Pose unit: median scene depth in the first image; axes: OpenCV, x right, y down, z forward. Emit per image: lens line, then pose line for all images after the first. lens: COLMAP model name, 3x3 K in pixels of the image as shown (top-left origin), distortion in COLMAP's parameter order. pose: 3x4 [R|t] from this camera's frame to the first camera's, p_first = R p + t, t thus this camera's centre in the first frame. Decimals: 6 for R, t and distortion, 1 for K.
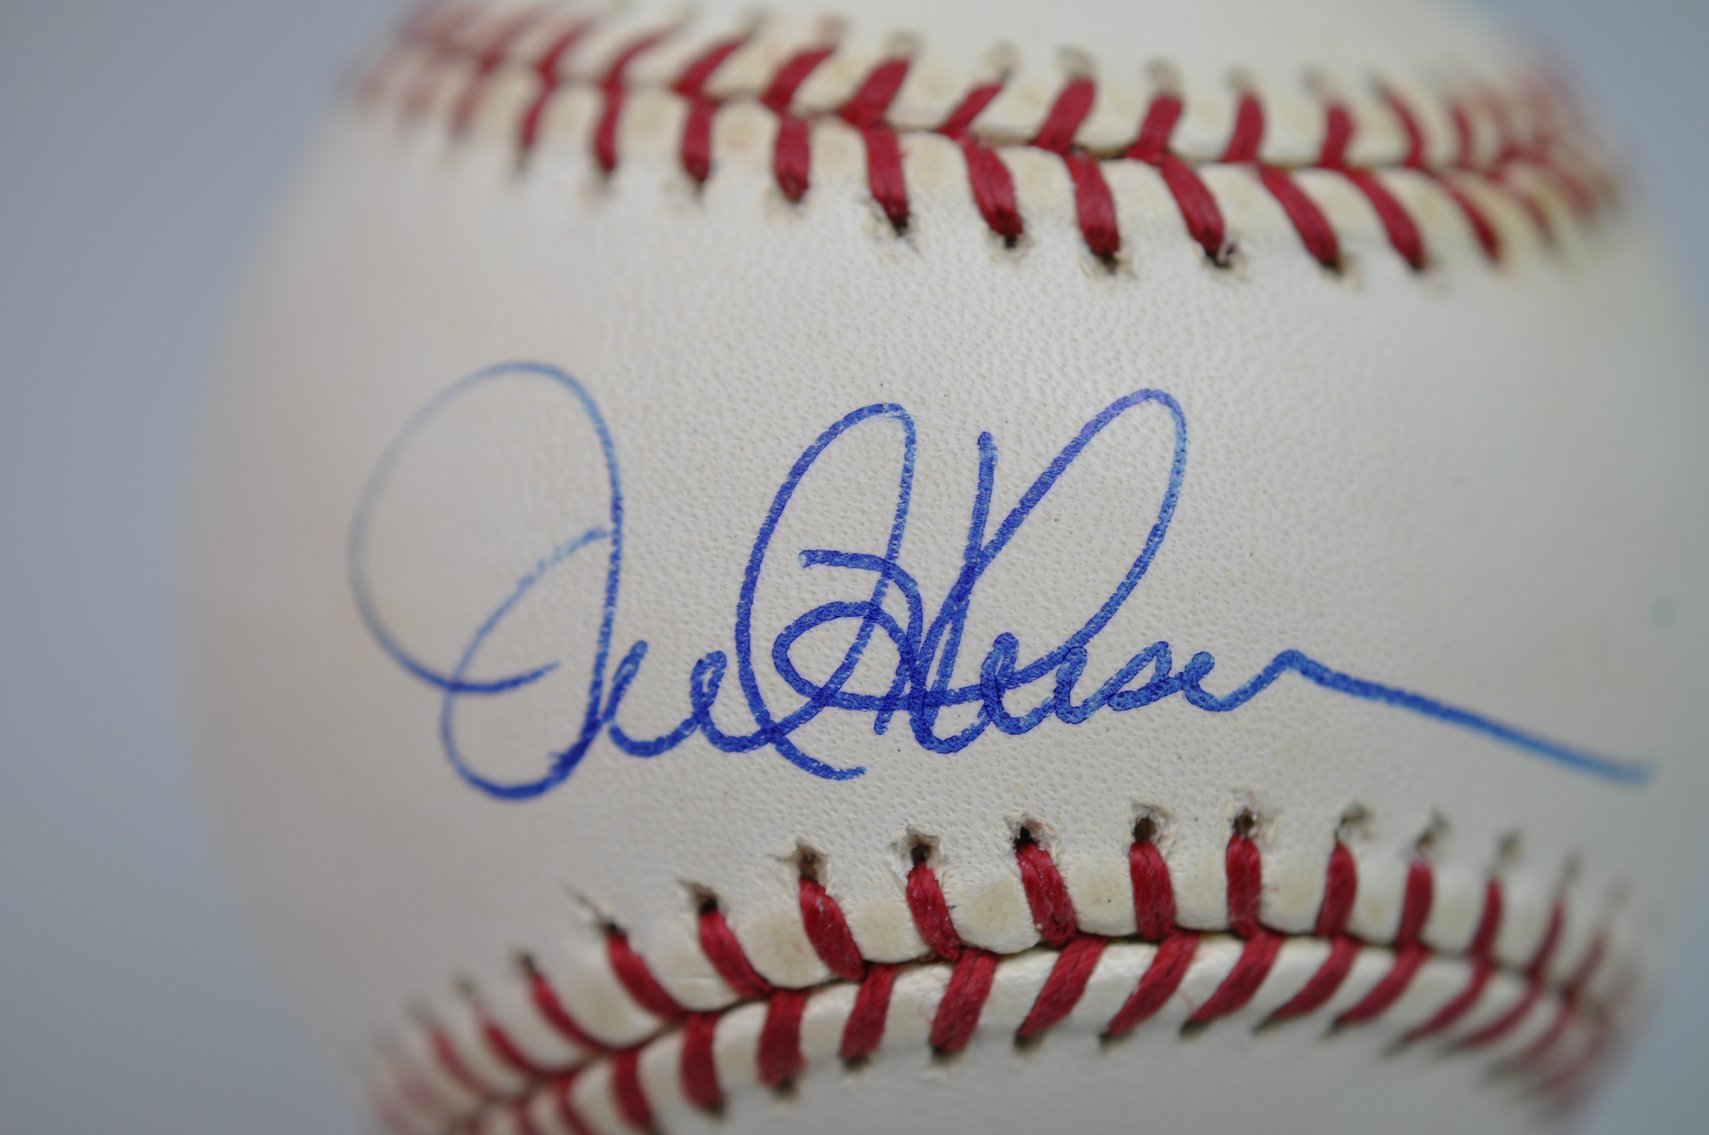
lens RADIAL K [[4143.5, 0, 848.1], [0, 4143.5, 564.6], [0, 0, 1]] dist [0.168941, 0.000000]
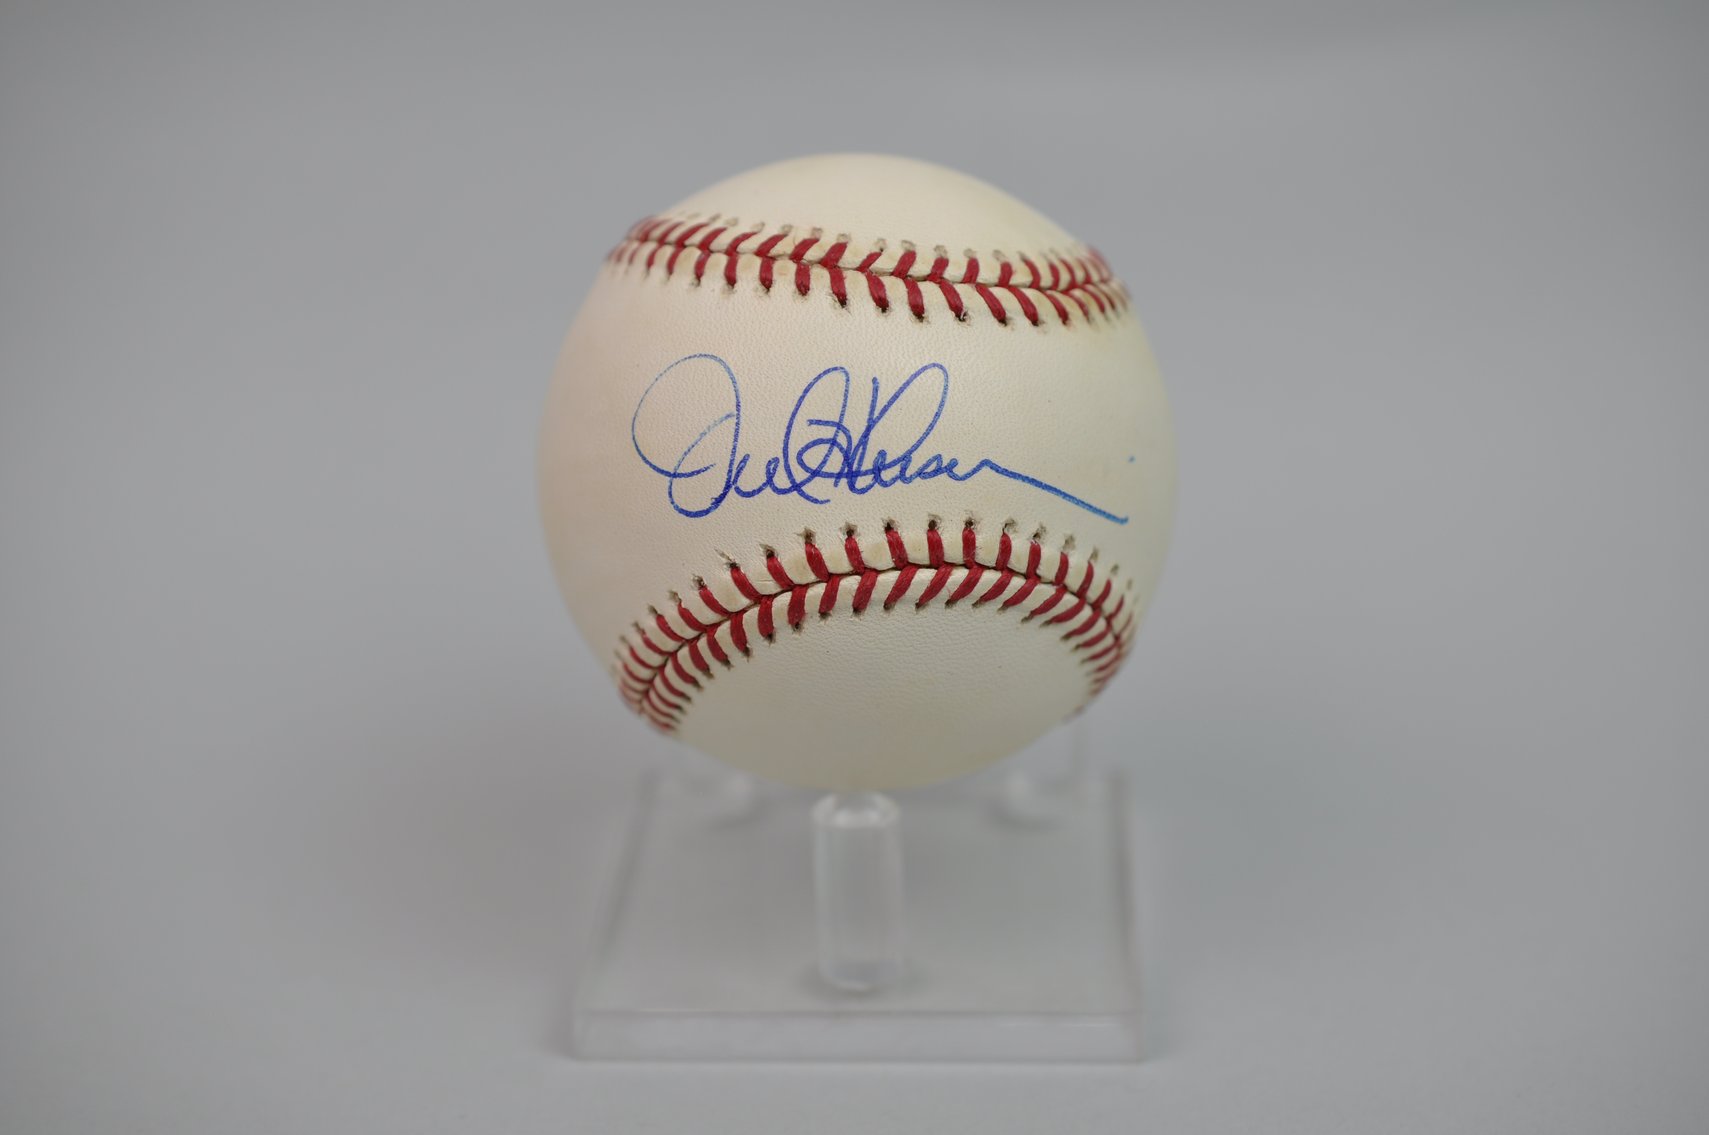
lens RADIAL K [[4143.5, 0, 860.0], [0, 4143.5, 571.5], [0, 0, 1]] dist [0.168941, 0.000000]
pose [[0.998825, 0.007434, 0.047884, -0.103724], [-0.004196, 0.997720, -0.067361, 0.272234], [-0.048275, 0.067081, 0.996579, -1.667299]]
